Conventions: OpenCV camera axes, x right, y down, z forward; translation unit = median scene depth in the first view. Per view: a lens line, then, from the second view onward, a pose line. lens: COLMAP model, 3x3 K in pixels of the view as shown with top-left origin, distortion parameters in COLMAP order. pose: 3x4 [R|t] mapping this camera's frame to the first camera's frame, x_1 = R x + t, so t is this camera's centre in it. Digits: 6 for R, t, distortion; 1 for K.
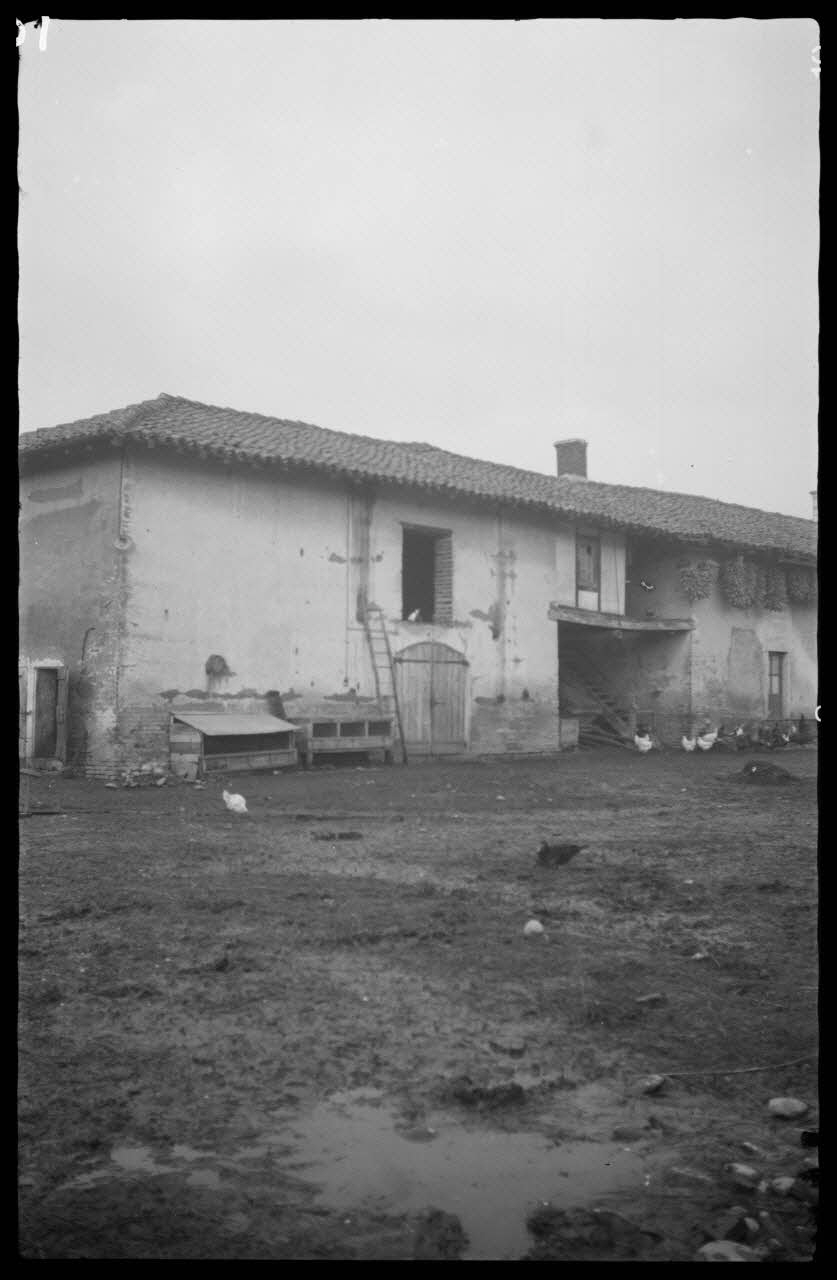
lens RADIAL K [[1313.9, 0, 417.1], [0, 1313.9, 636.7], [0, 0, 1]] dist [0.008784, 0.000000]
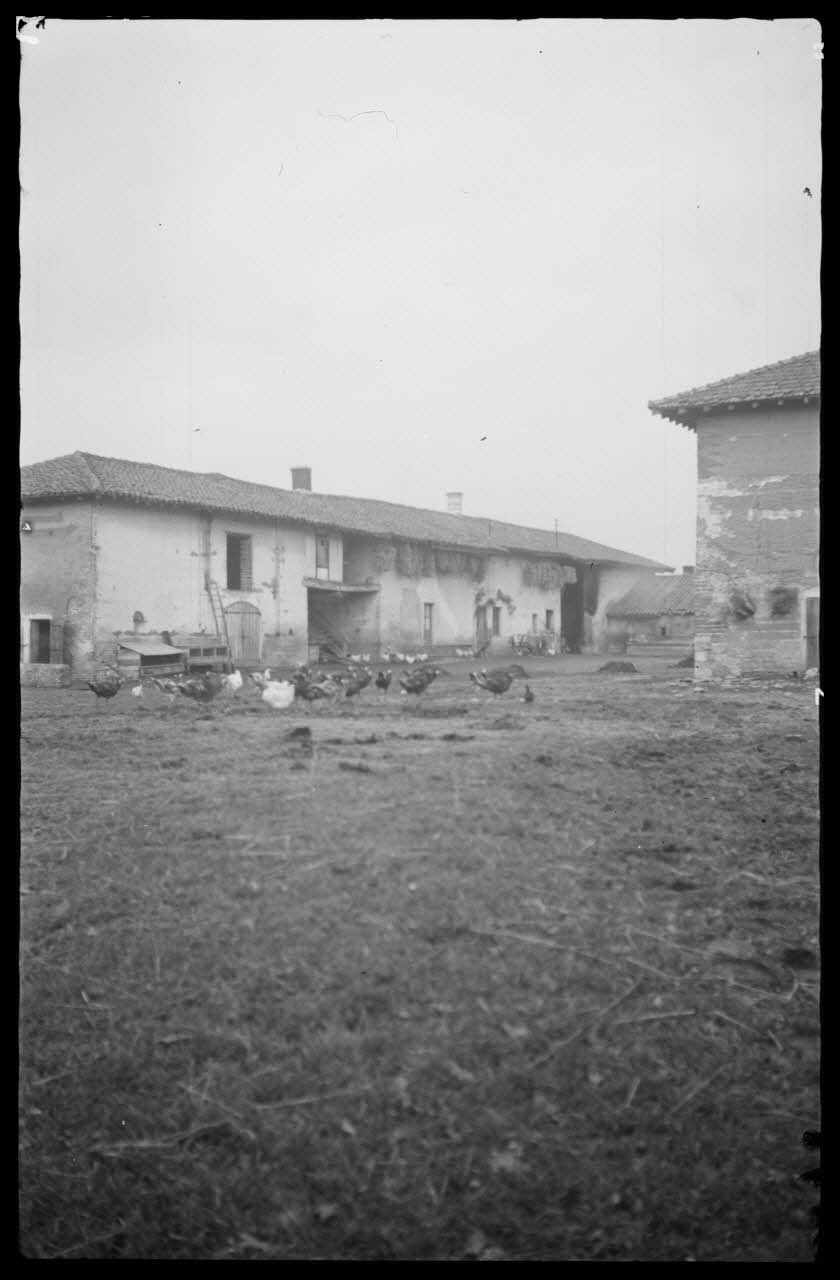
lens RADIAL K [[1313.9, 0, 420.0], [0, 1313.9, 636.1], [0, 0, 1]] dist [0.008784, 0.000000]
pose [[0.959471, -0.012648, 0.281523, -0.246004], [-0.000431, 0.998925, 0.046348, -0.029816], [-0.281806, -0.044591, 0.958435, -0.696001]]
